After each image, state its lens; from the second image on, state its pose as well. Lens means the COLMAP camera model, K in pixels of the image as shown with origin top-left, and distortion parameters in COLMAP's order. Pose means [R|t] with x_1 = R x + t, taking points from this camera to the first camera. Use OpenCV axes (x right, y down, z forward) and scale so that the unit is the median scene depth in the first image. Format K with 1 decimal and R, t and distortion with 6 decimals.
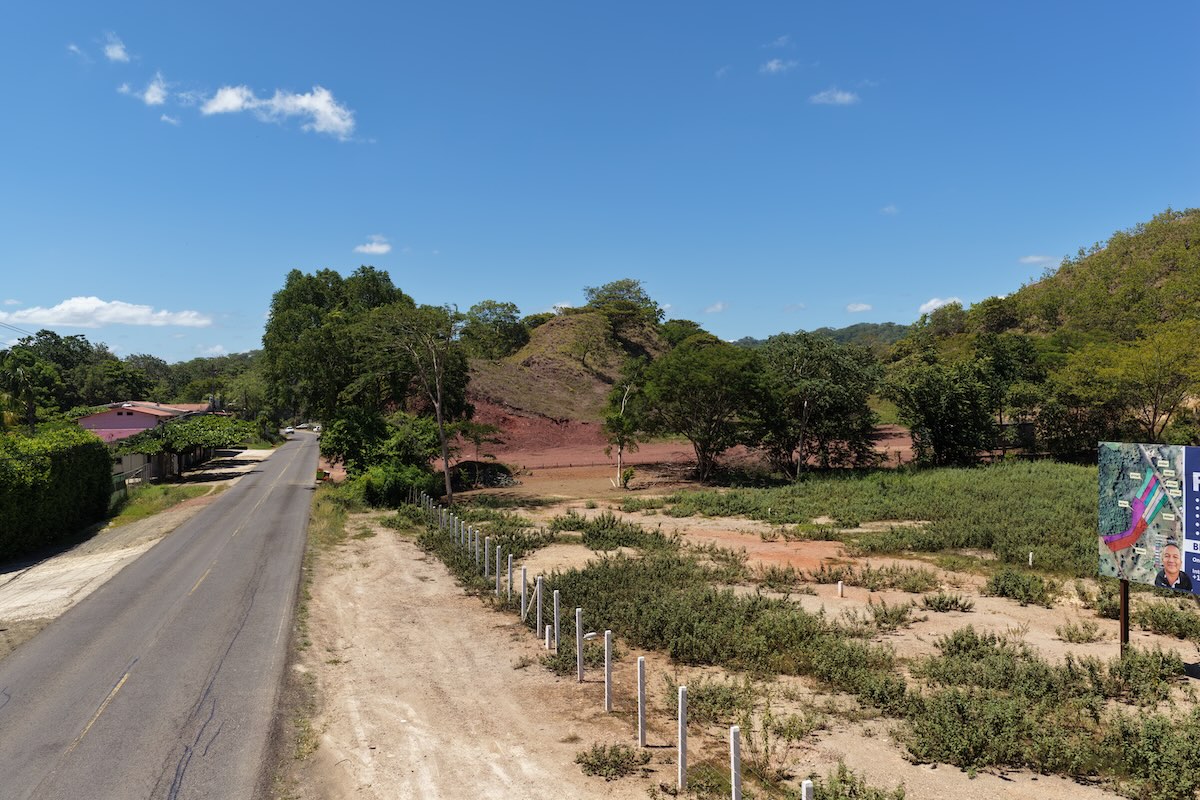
lens RADIAL K [[958.6, 0, 597.7], [0, 958.6, 401.0], [0, 0, 1]] dist [0.013241, 0.001506]
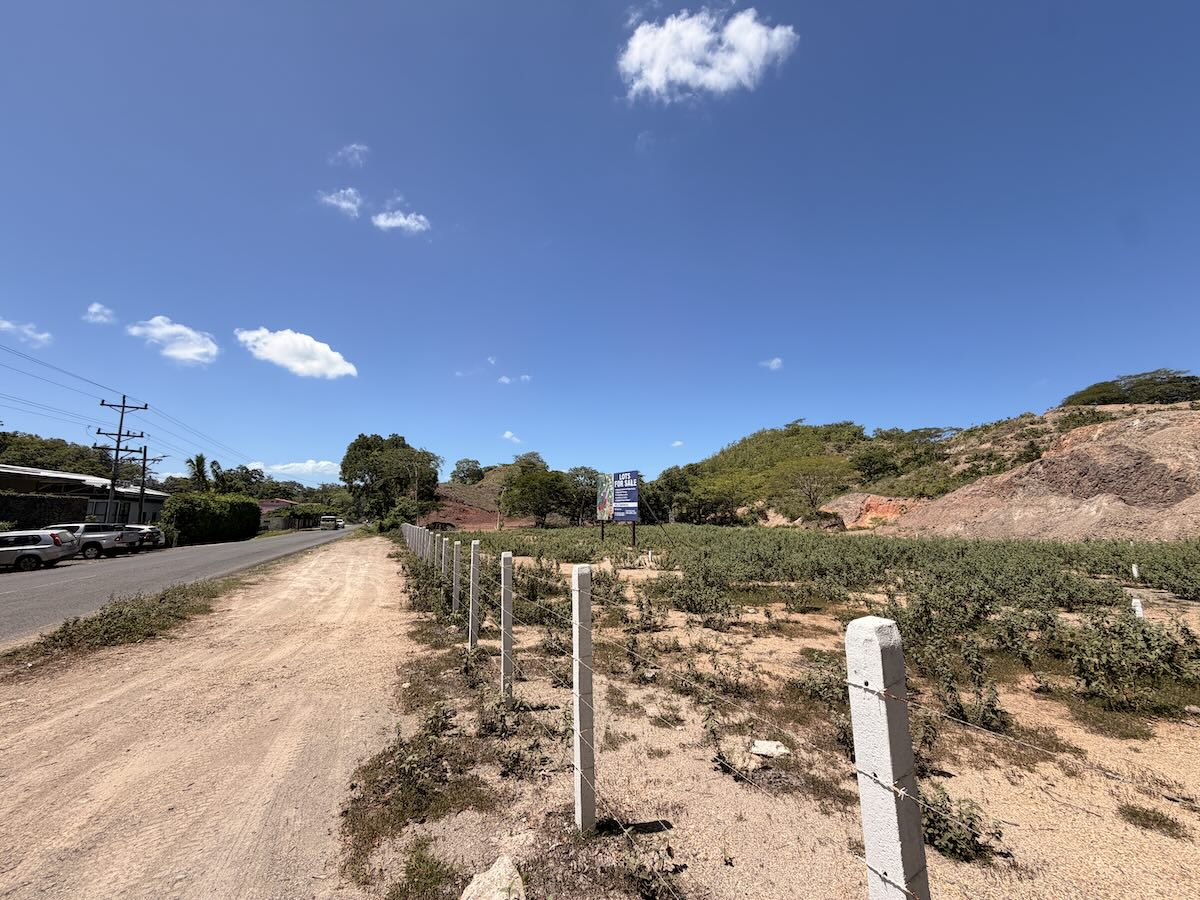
lens RADIAL K [[477.3, 0, 597.8], [0, 477.3, 456.8], [0, 0, 1]] dist [0.003876, 0.000173]
pose [[0.993323, 0.031443, 0.111003, 0.106195], [-0.016061, 0.990463, -0.136838, 0.057124], [-0.114247, 0.134141, 0.984354, -0.143913]]
